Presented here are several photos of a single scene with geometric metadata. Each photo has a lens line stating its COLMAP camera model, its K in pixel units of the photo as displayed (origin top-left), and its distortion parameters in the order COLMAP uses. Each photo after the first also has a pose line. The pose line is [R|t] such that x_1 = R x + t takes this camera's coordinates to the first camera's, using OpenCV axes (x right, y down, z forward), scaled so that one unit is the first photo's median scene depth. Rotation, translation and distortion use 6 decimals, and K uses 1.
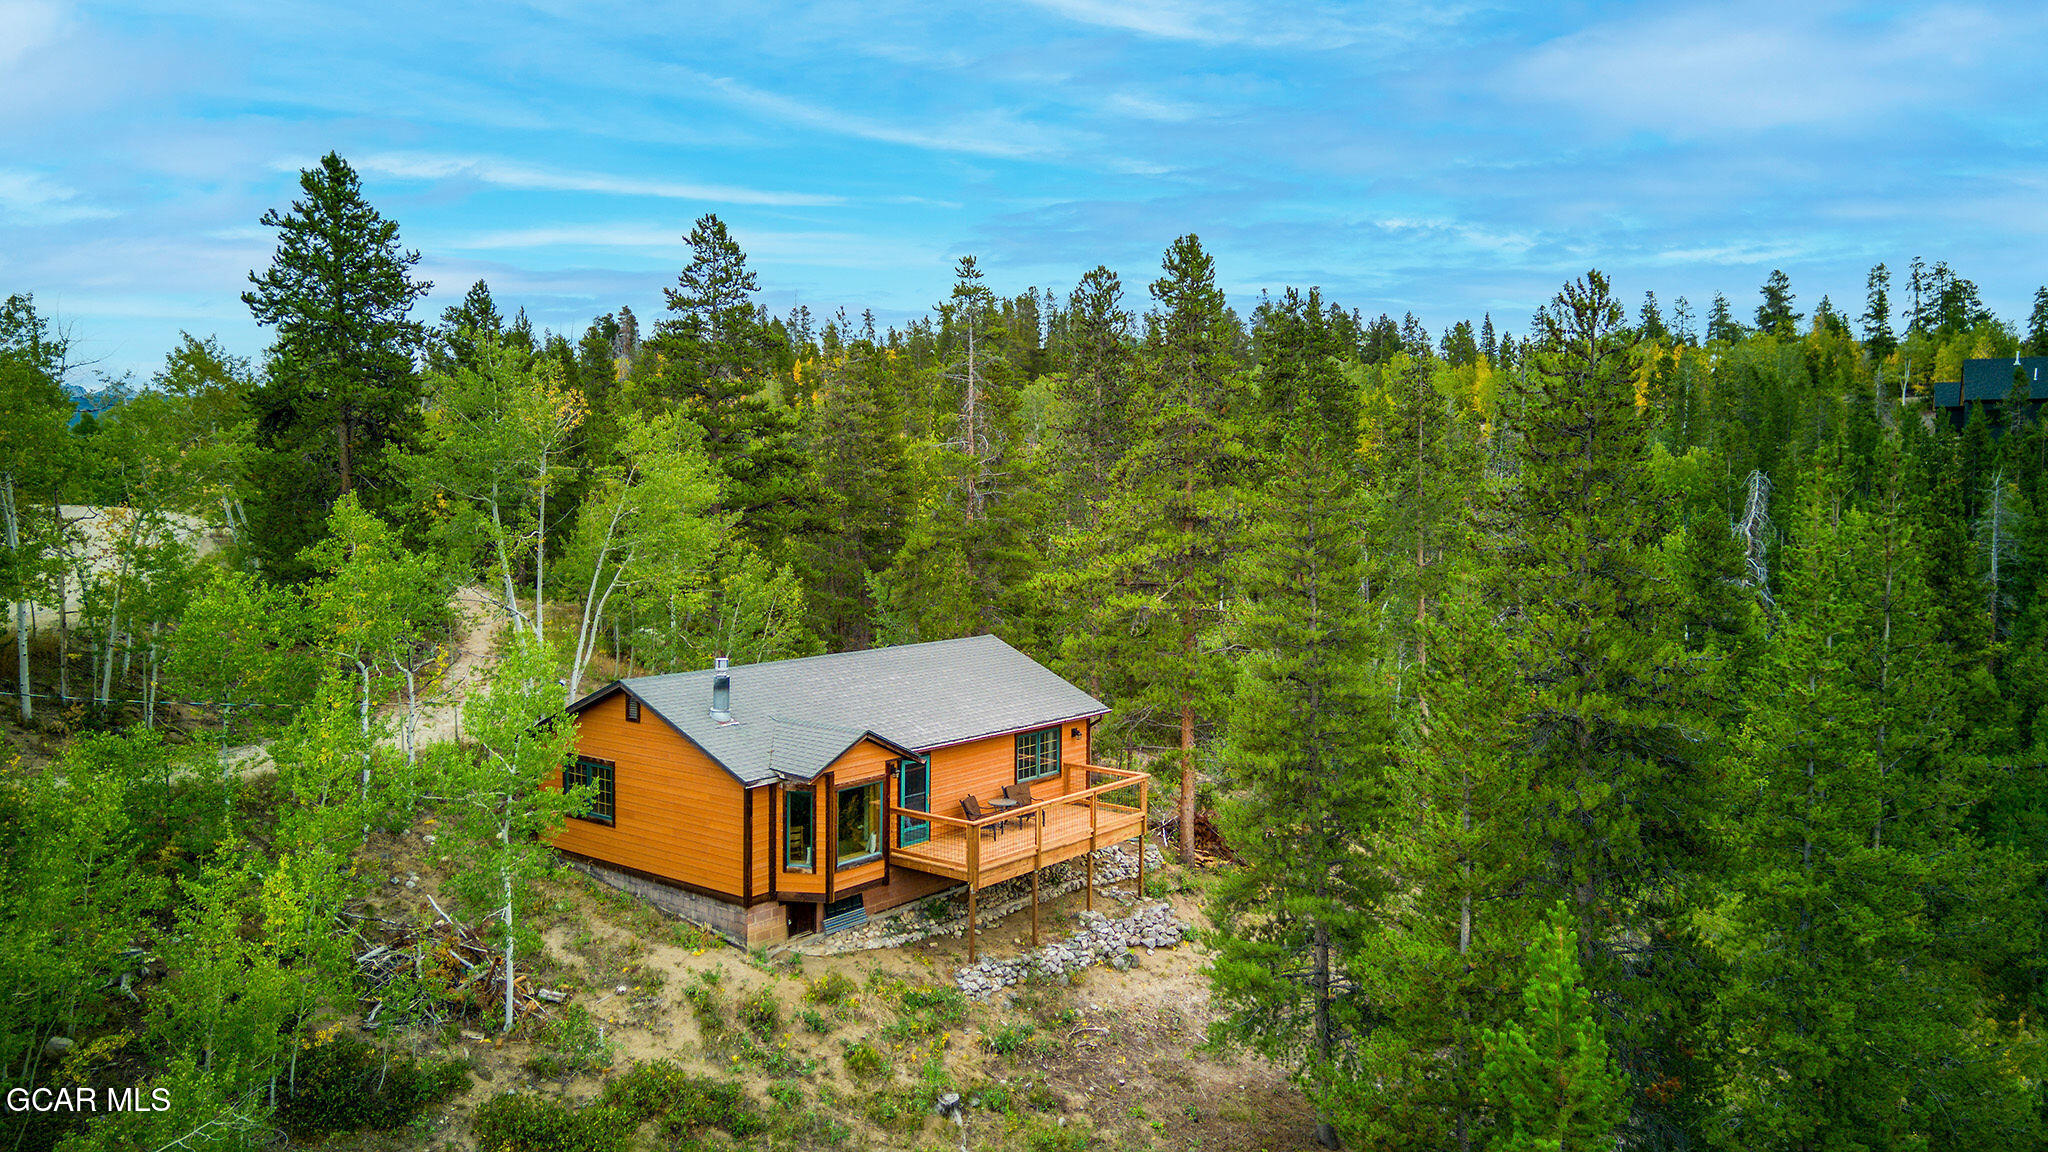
lens RADIAL K [[1444.6, 0, 1024.0], [0, 1444.6, 576.0], [0, 0, 1]] dist [0.048805, -0.000852]
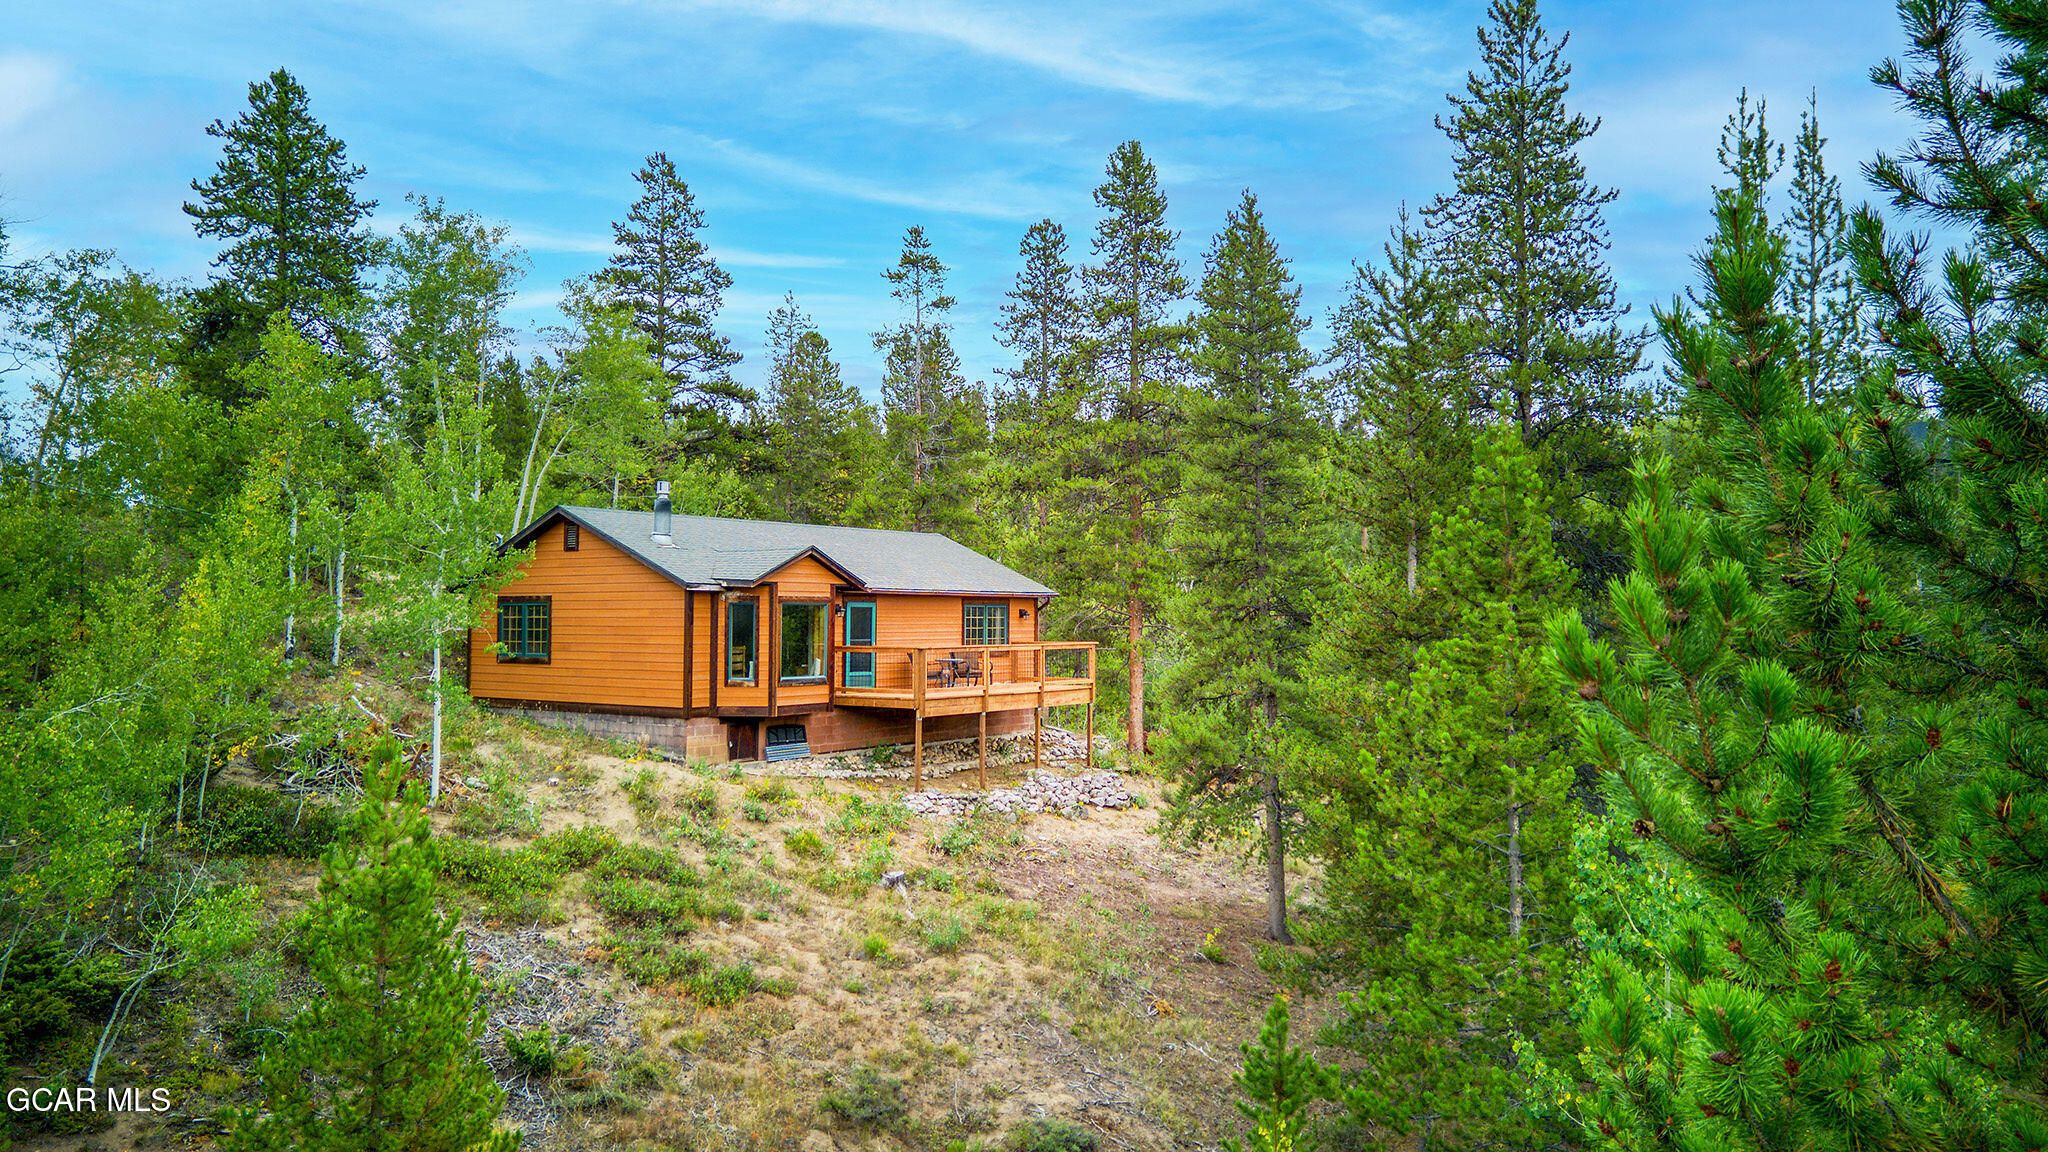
lens RADIAL K [[1430.8, 0, 1024.0], [0, 1430.8, 576.0], [0, 0, 1]] dist [0.080019, -0.089305]
pose [[0.999345, -0.001594, 0.036164, 0.000938], [0.004511, 0.996725, -0.080735, 0.201498], [-0.035917, 0.080845, 0.996079, 0.020704]]
